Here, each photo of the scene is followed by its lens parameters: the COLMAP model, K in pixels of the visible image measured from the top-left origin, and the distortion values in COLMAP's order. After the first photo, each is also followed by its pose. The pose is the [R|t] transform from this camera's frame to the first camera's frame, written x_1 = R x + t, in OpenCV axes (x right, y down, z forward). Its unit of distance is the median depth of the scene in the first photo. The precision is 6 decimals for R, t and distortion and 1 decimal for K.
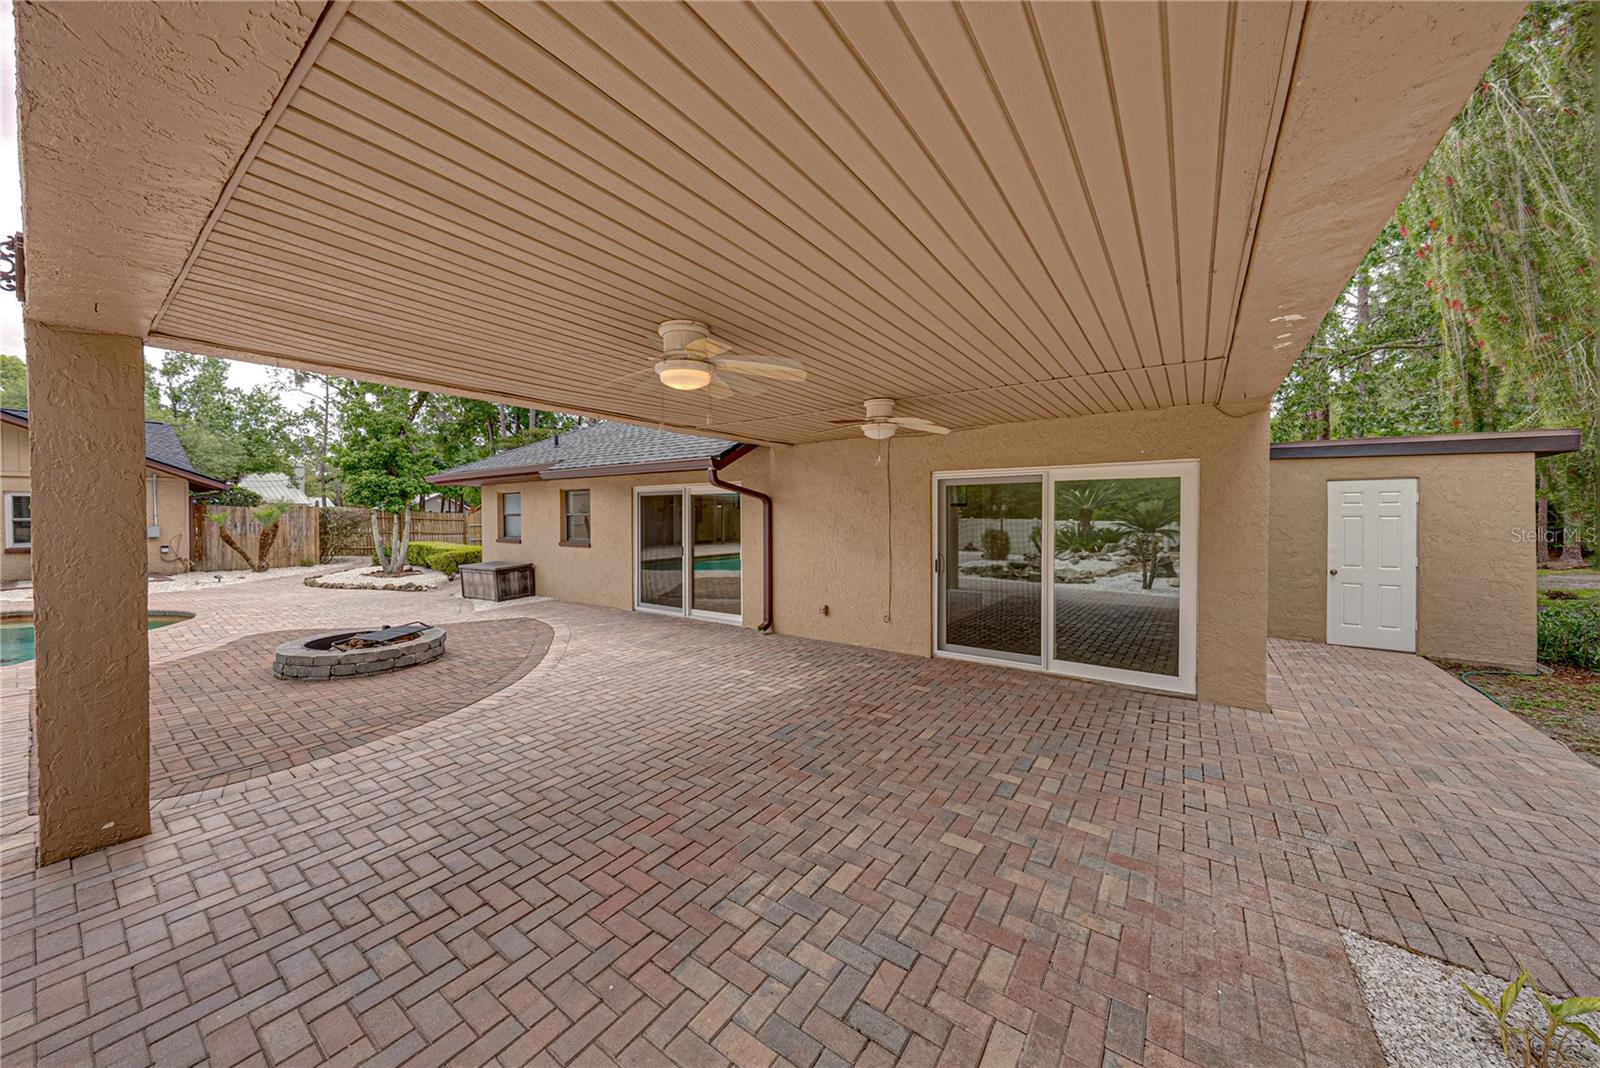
lens RADIAL K [[549.7, 0, 797.6], [0, 549.7, 524.3], [0, 0, 1]] dist [-0.000243, -0.000020]
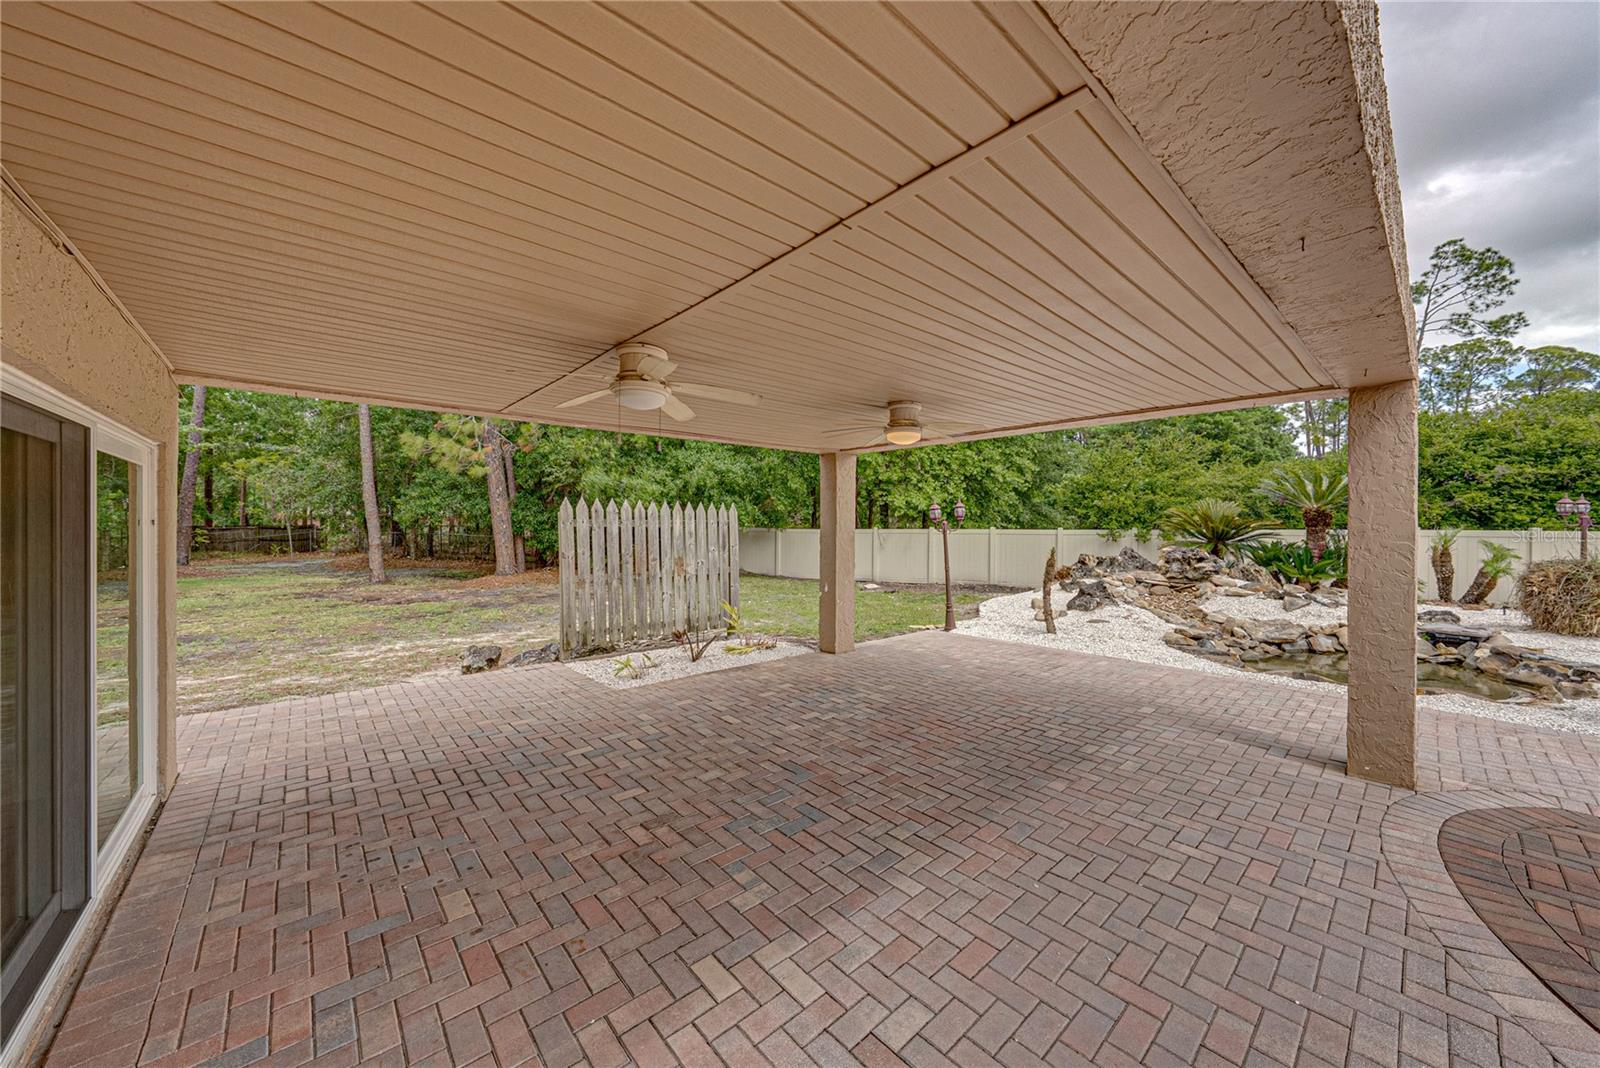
lens RADIAL K [[549.7, 0, 798.6], [0, 549.7, 525.0], [0, 0, 1]] dist [-0.000243, -0.000020]
pose [[-0.974587, -0.000799, 0.224009, -0.198456], [0.003544, 0.999813, 0.018986, -0.021700], [-0.223982, 0.019298, -0.974402, 1.914184]]
